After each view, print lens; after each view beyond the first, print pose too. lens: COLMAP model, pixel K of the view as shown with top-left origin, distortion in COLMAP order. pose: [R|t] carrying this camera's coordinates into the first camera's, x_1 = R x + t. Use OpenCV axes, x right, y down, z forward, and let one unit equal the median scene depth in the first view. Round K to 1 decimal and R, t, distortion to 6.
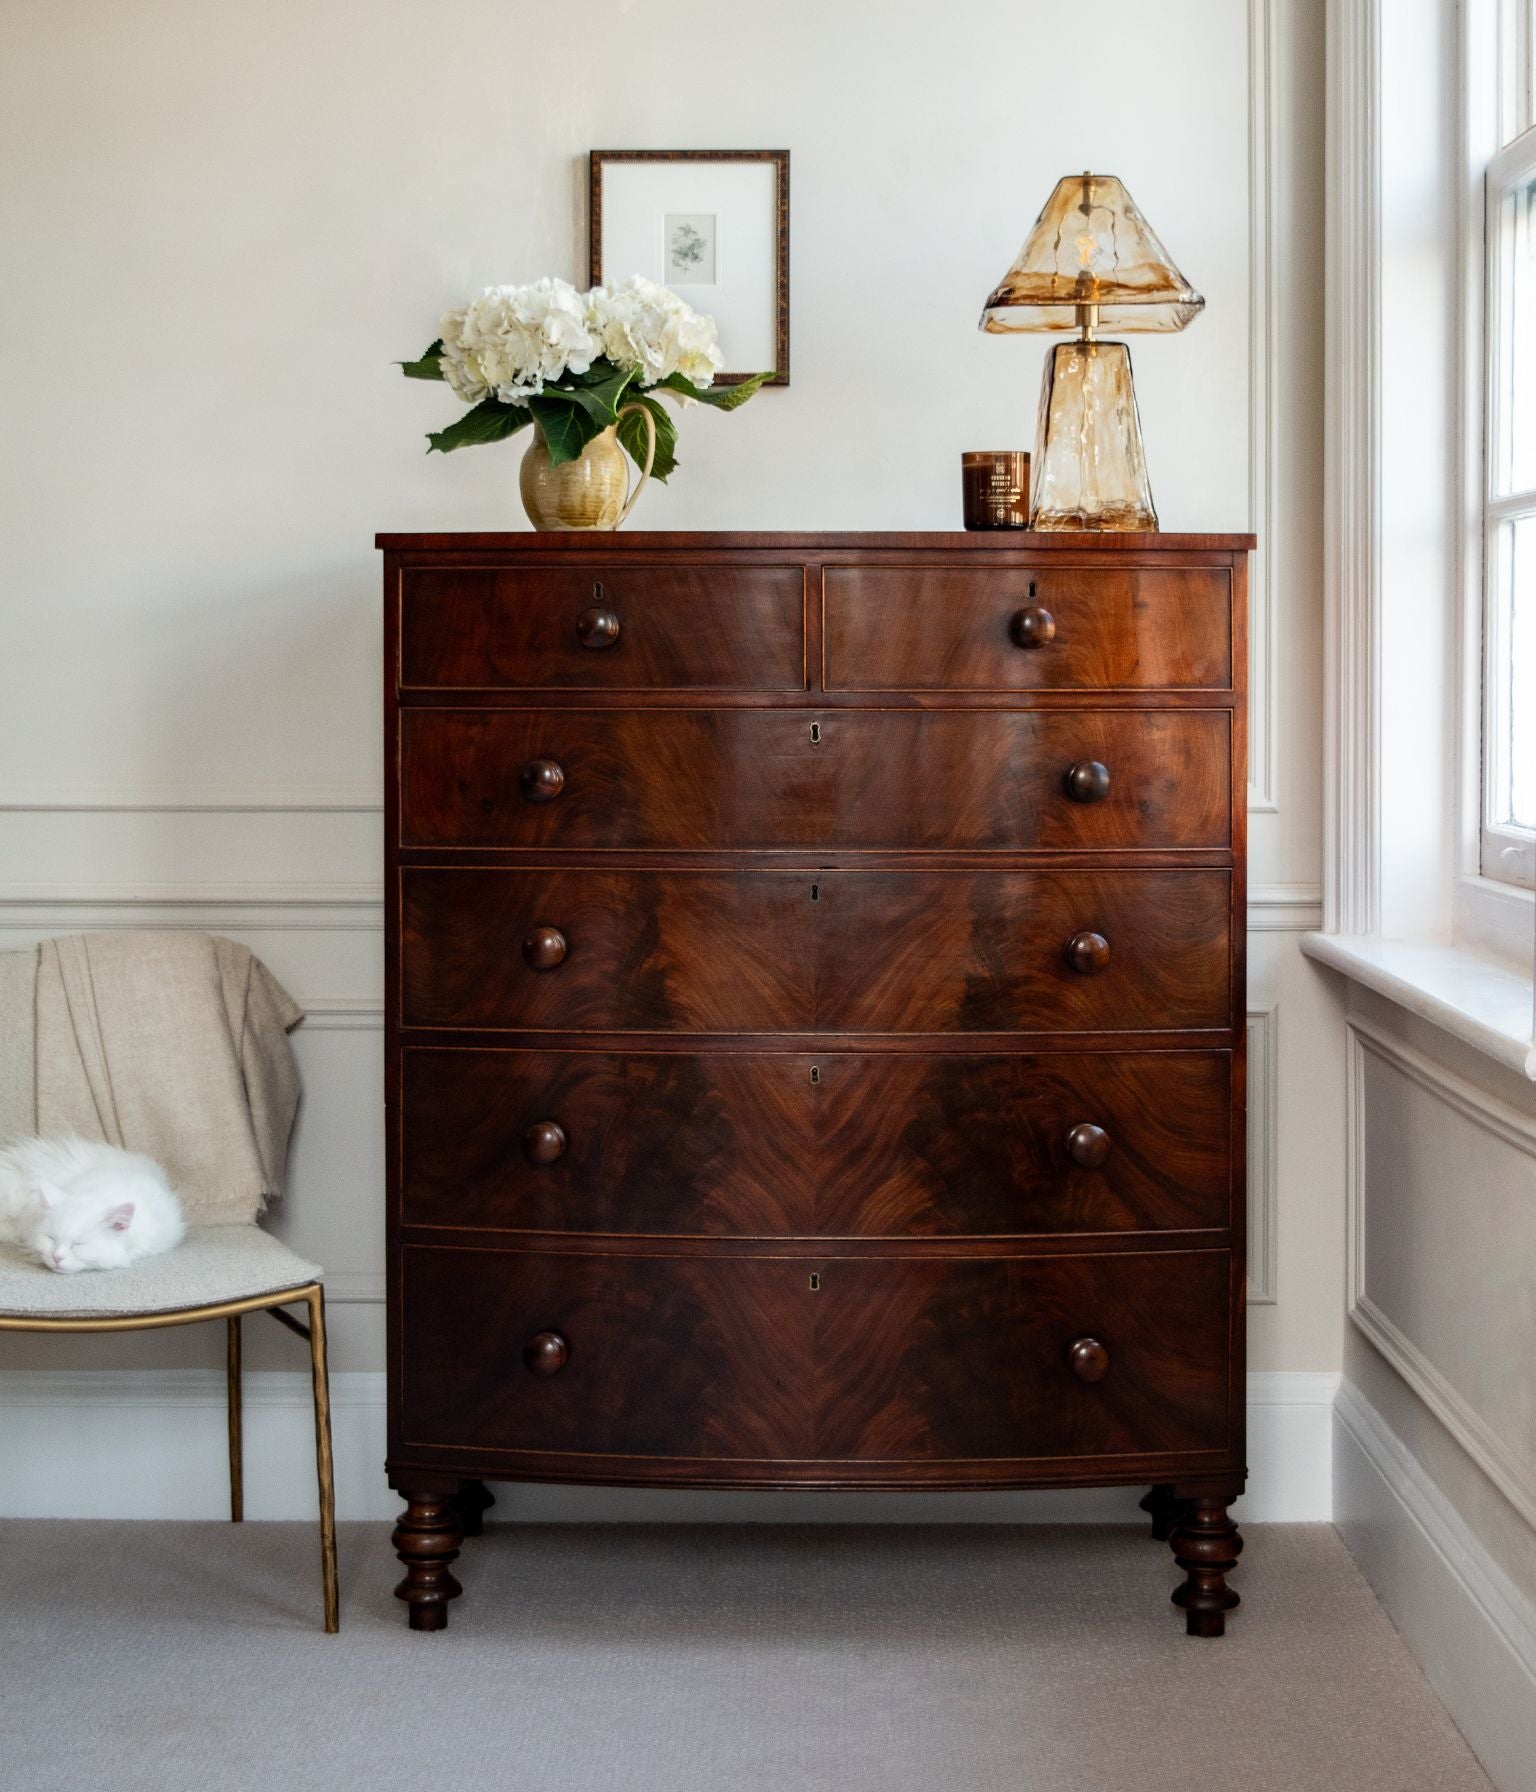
lens RADIAL K [[3559.0, 0, 816.5], [0, 3559.0, 719.3], [0, 0, 1]] dist [-0.053284, 0.106515]
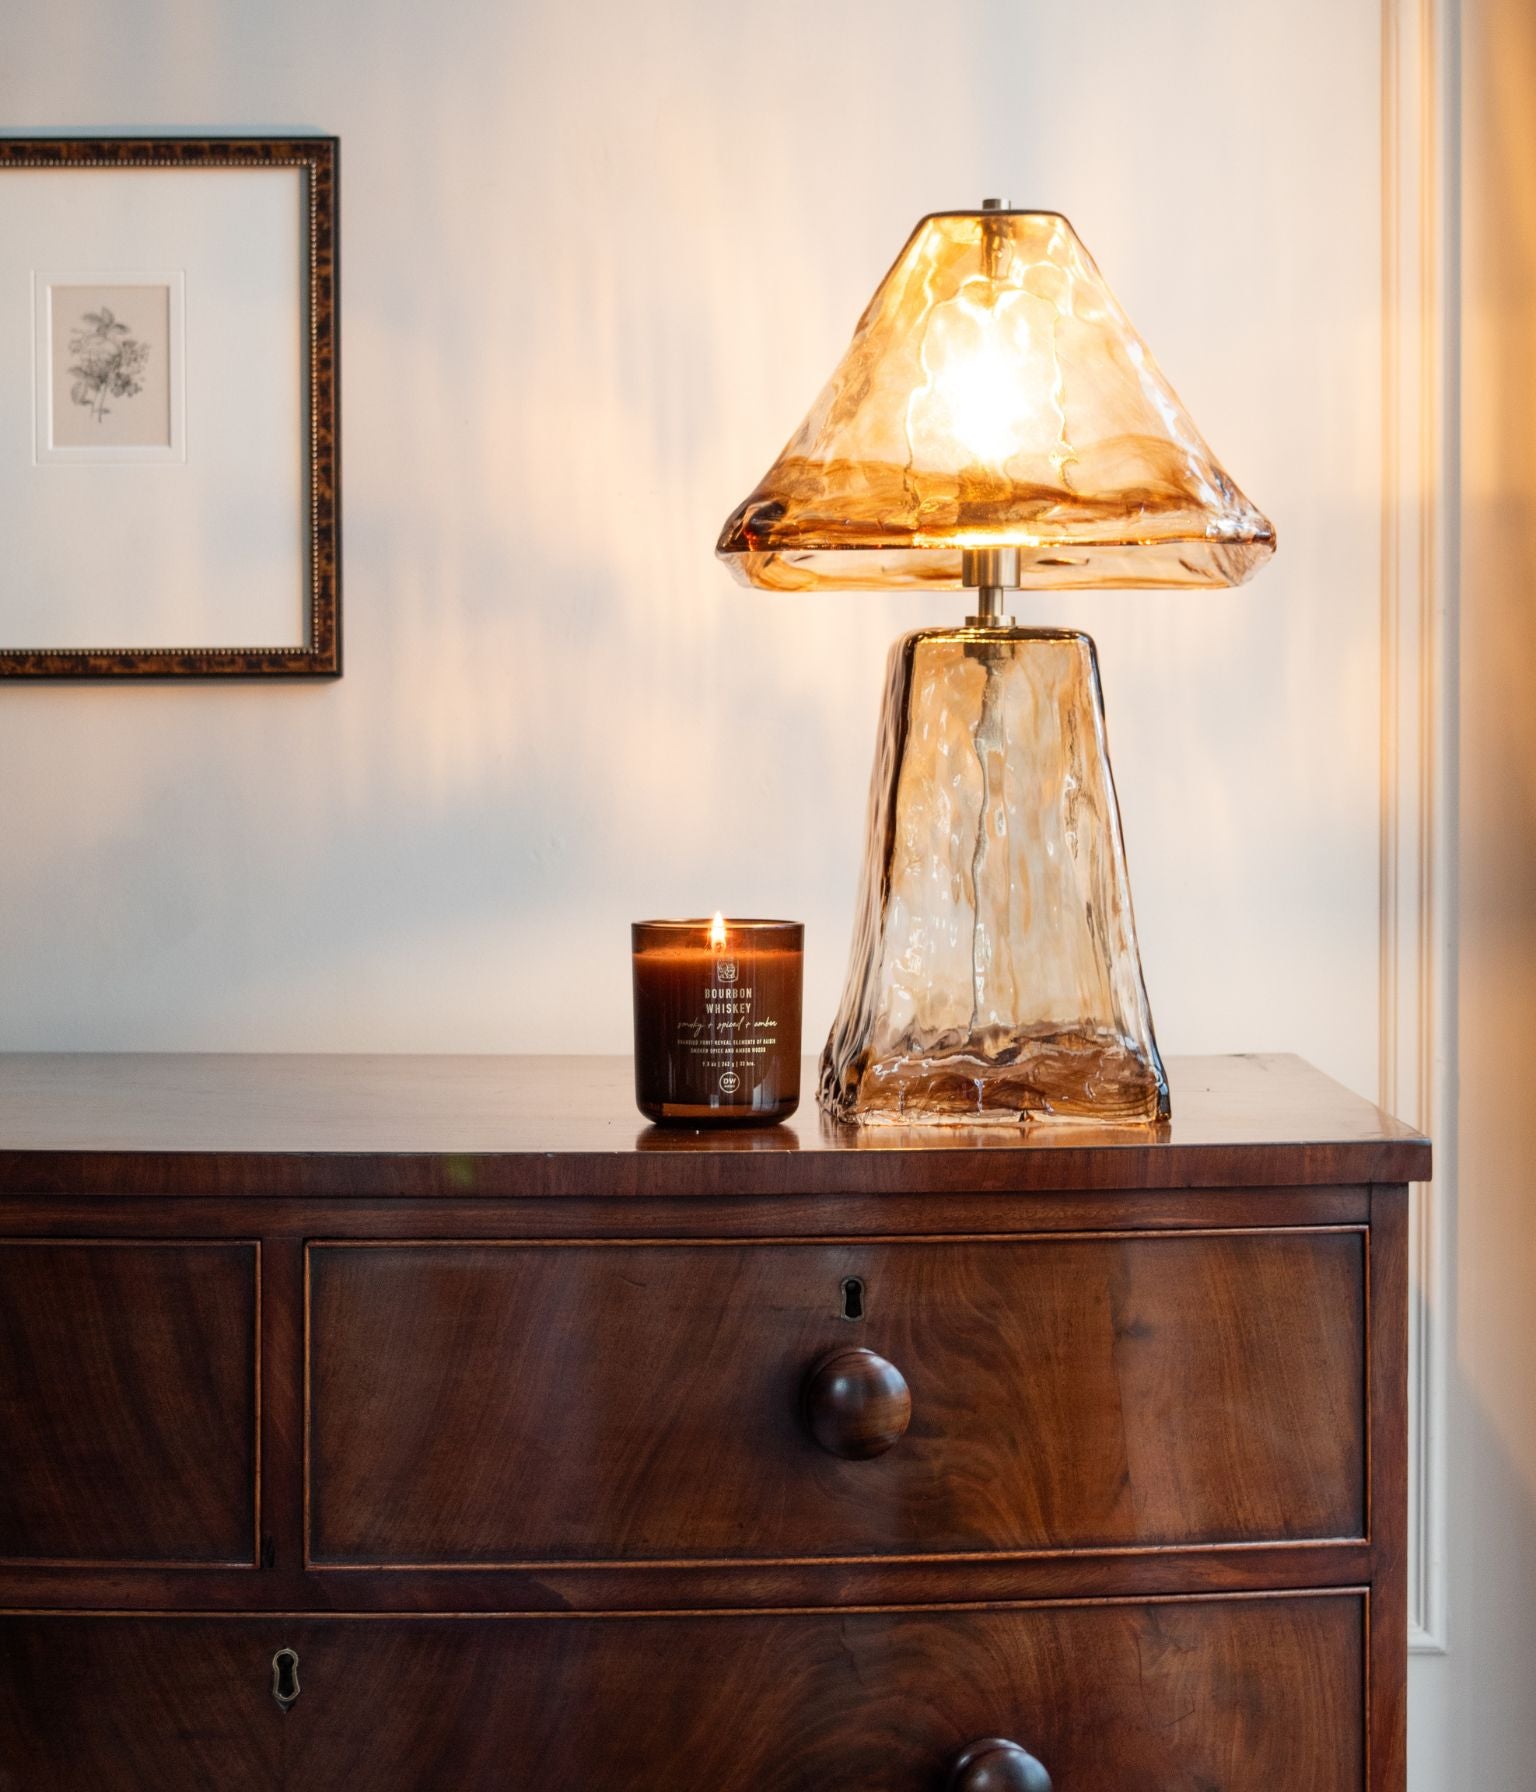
lens RADIAL K [[4221.4, 0, 796.4], [0, 4221.4, 762.3], [0, 0, 1]] dist [-0.038715, 0.479244]
pose [[0.999975, 0.000549, 0.007059, 0.050917], [-0.000556, 0.999999, 0.000864, -0.094259], [-0.007058, -0.000868, 0.999975, 0.539103]]
